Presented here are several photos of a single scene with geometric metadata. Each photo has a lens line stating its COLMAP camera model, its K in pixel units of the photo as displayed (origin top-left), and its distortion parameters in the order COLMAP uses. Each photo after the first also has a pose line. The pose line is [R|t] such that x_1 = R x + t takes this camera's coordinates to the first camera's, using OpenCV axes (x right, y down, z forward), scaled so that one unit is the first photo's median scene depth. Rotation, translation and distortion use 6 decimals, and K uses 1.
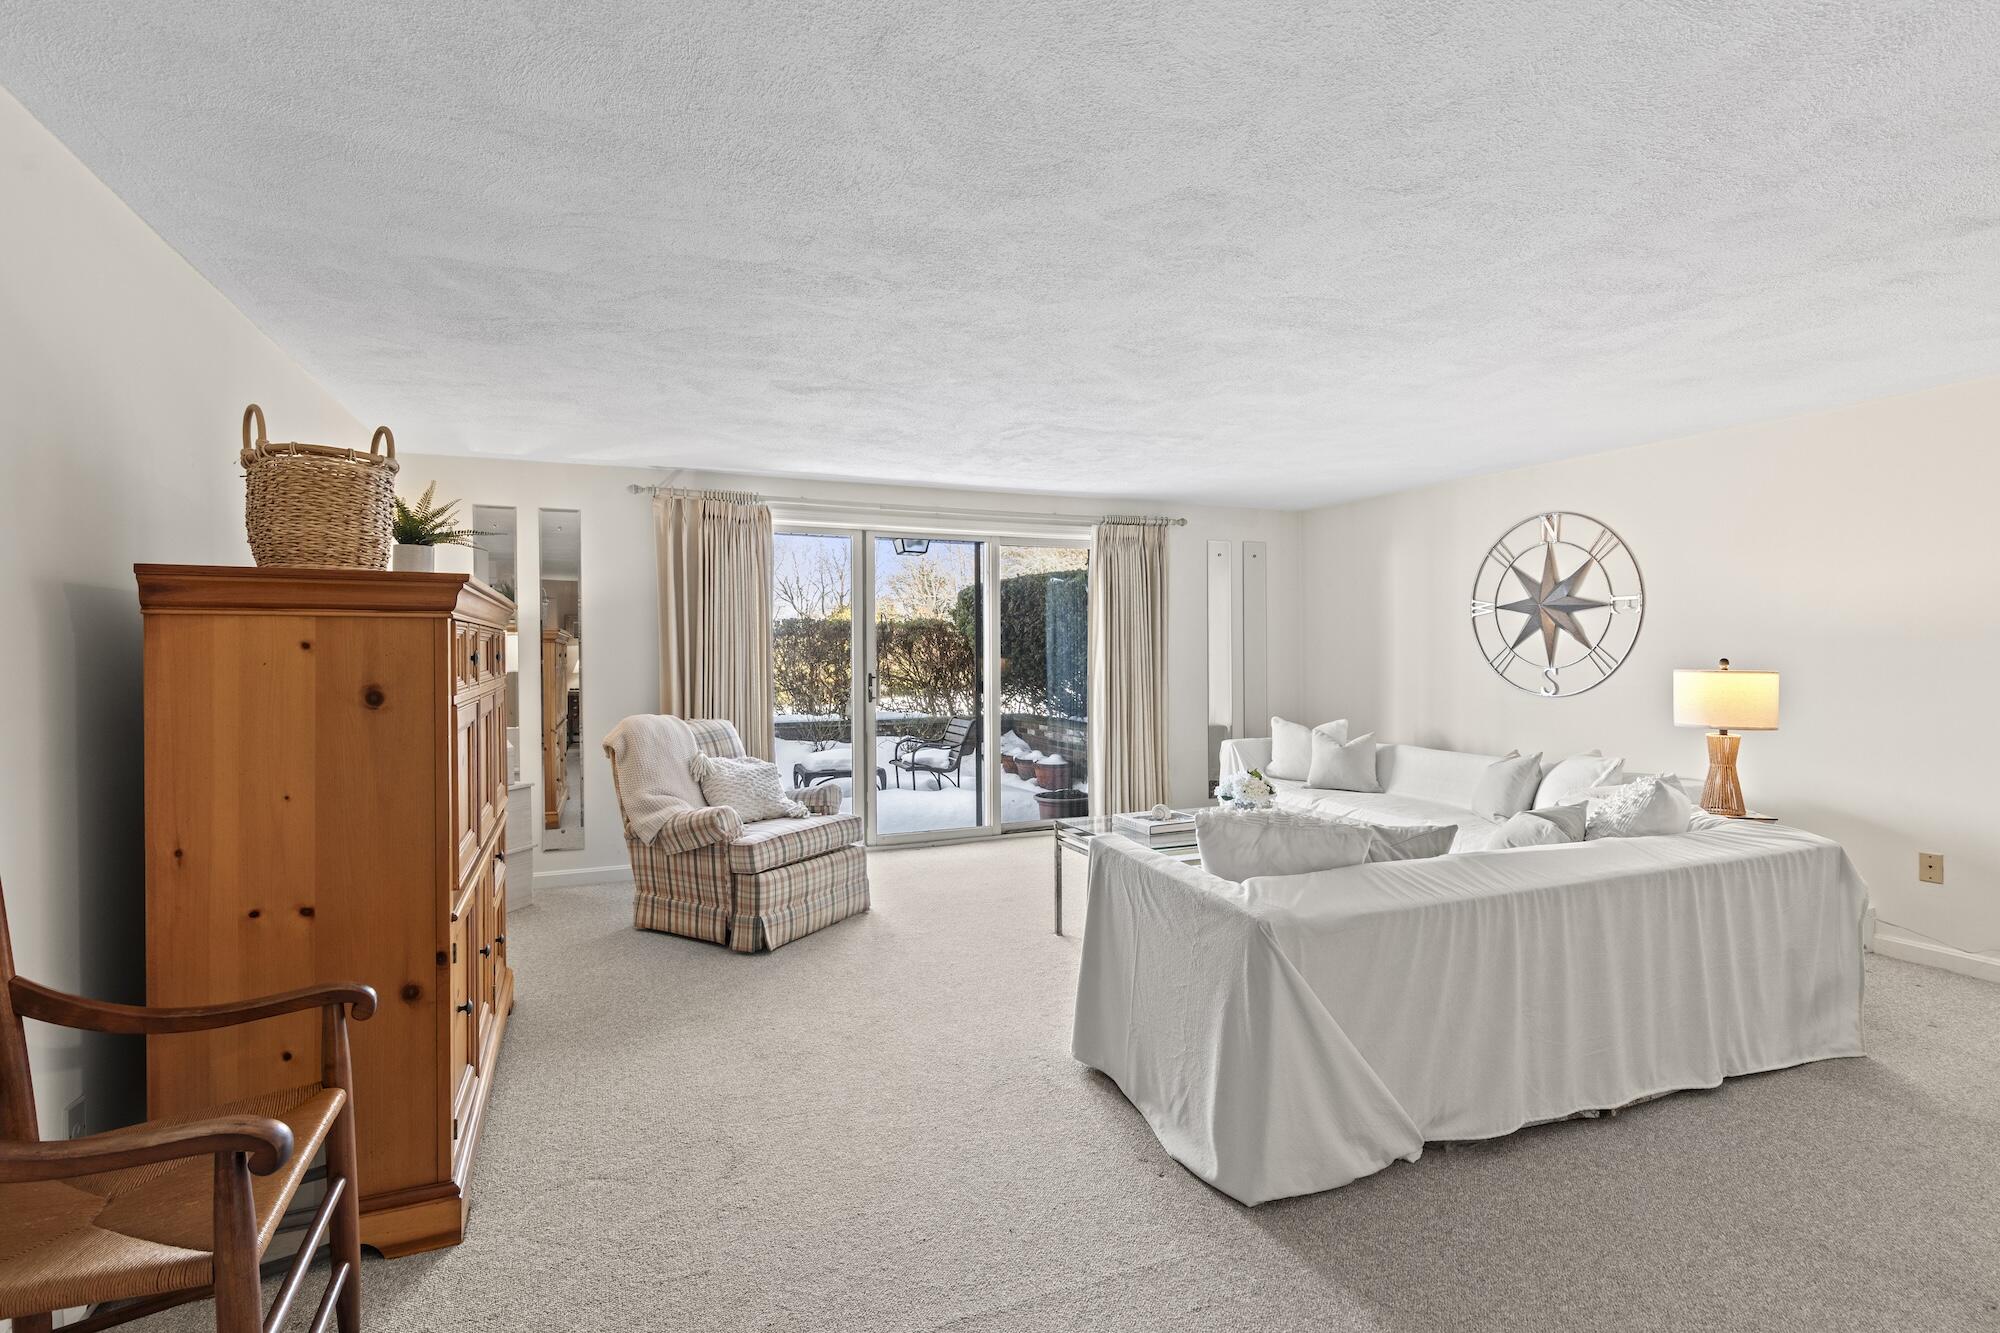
lens RADIAL K [[916.2, 0, 1009.0], [0, 916.2, 658.2], [0, 0, 1]] dist [0.003524, -0.000157]
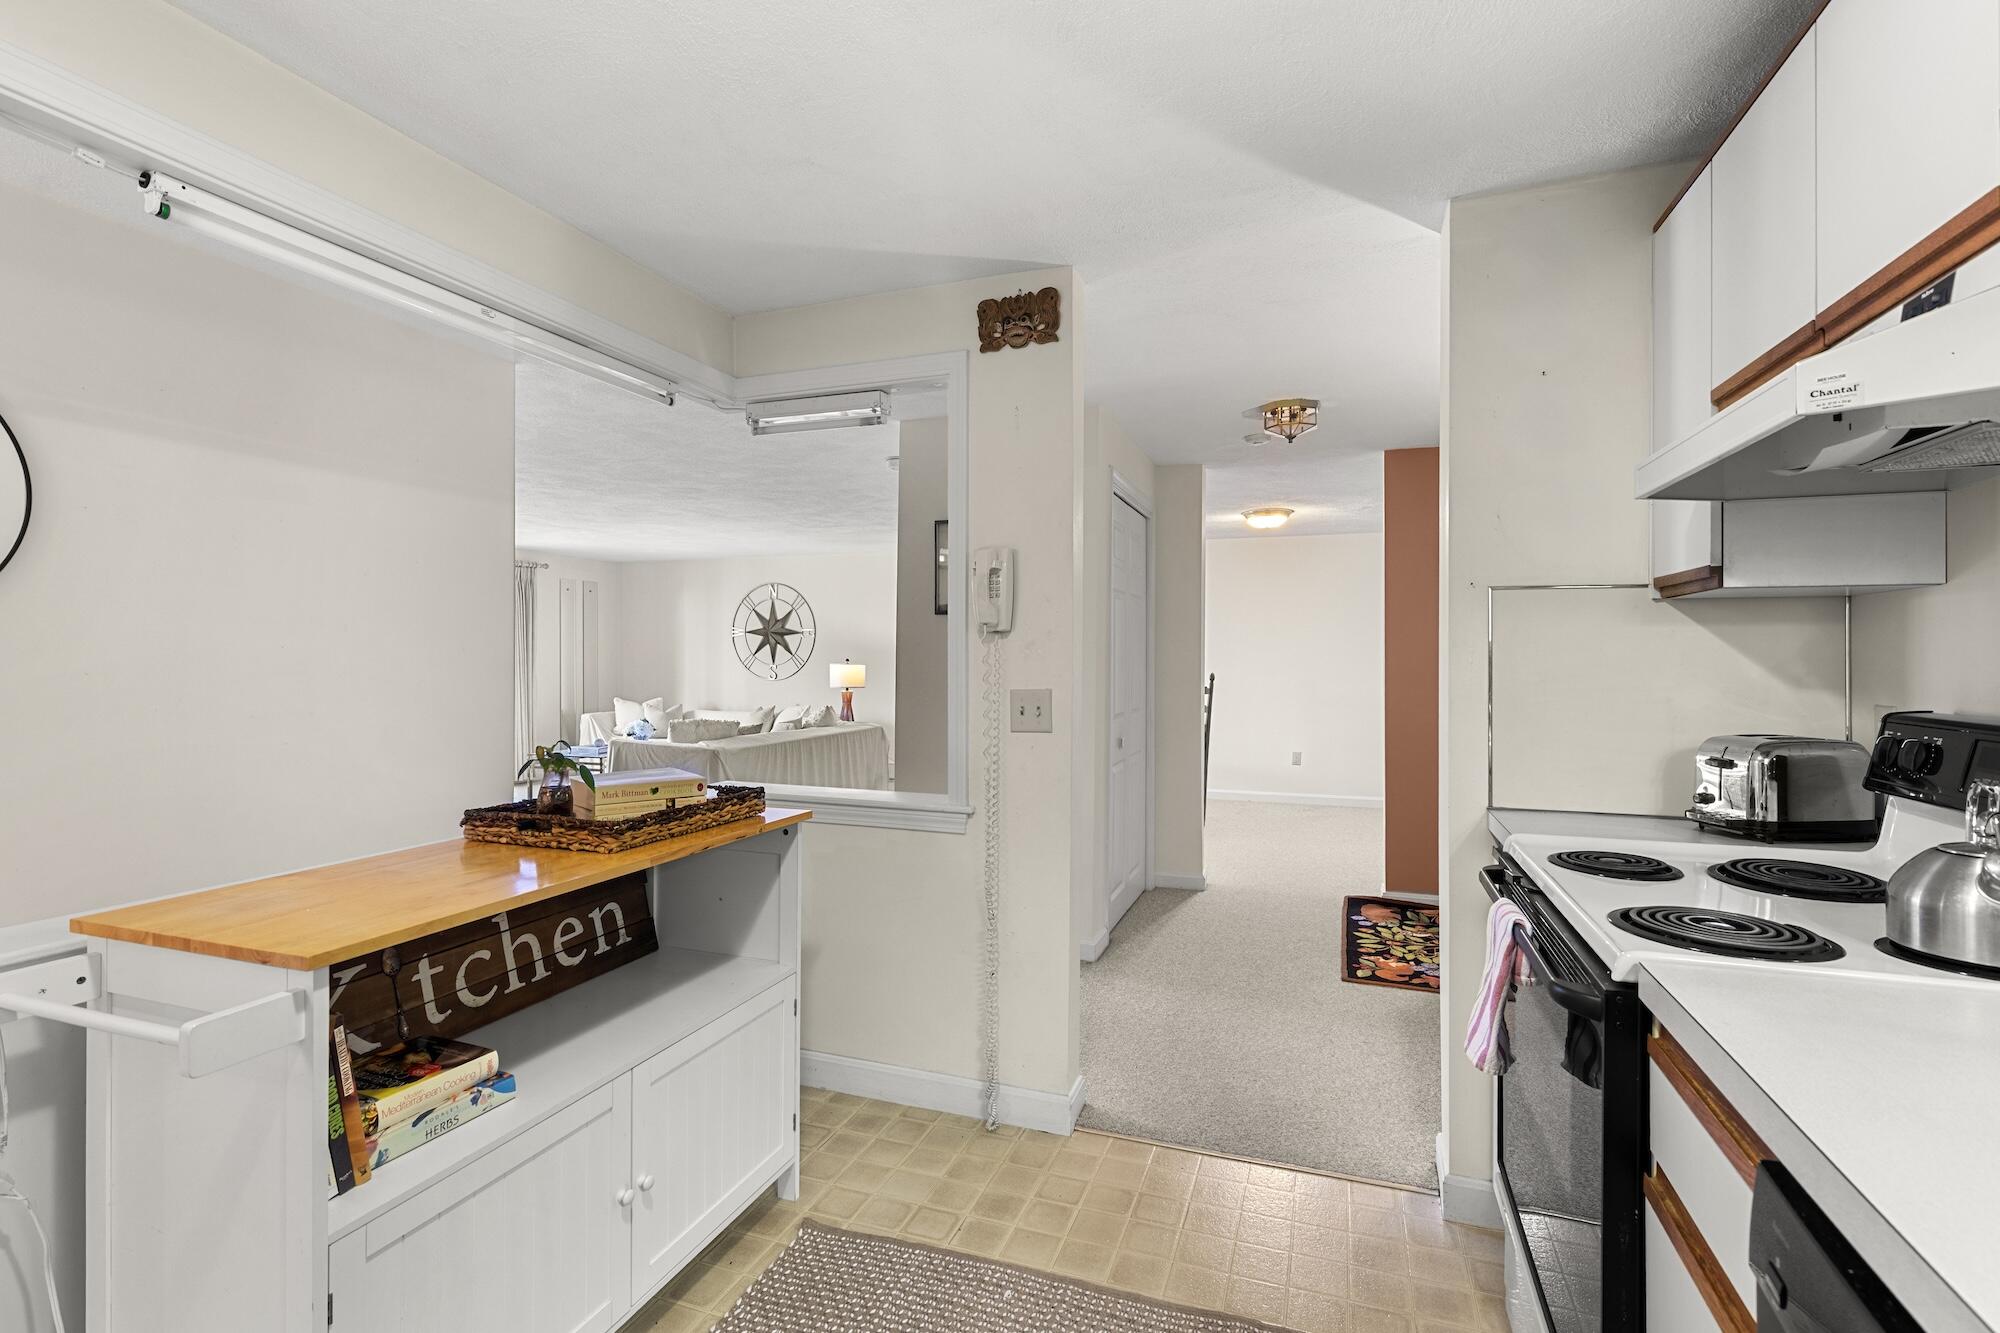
lens RADIAL K [[916.2, 0, 1005.8], [0, 916.2, 659.6], [0, 0, 1]] dist [0.003524, -0.000157]
pose [[0.670693, 0.004176, 0.741724, -0.500571], [0.003155, 0.999959, -0.008483, 0.017261], [-0.741729, 0.008029, 0.670652, -0.635987]]
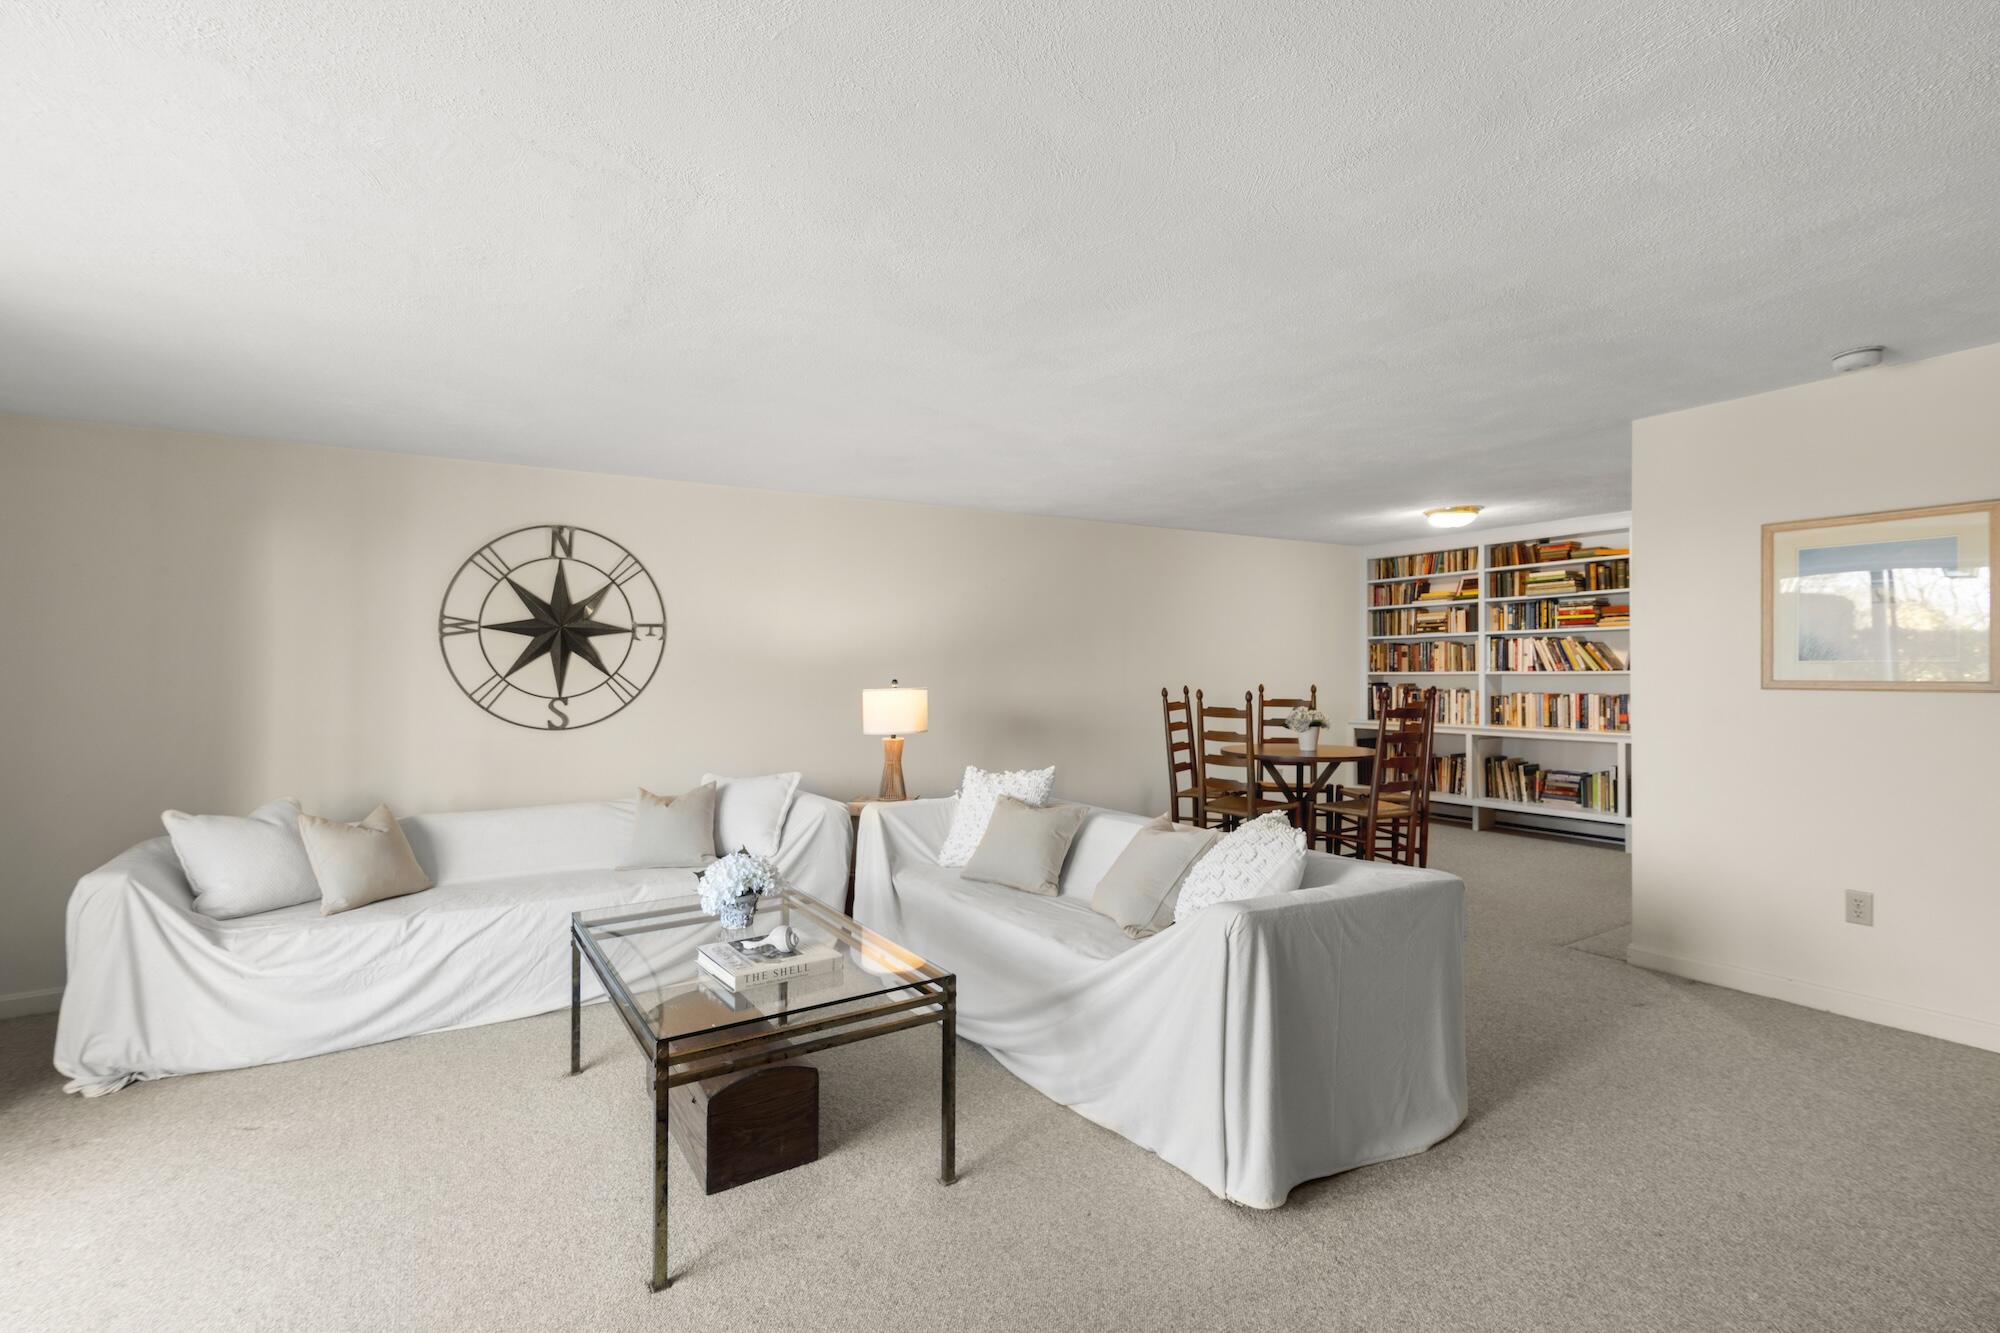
lens RADIAL K [[916.2, 0, 965.3], [0, 916.2, 684.3], [0, 0, 1]] dist [0.003524, -0.000157]
pose [[-0.176191, -0.009371, 0.984311, -0.380472], [0.025341, 0.999580, 0.014053, -0.004859], [-0.984030, 0.027419, -0.175880, 0.790830]]
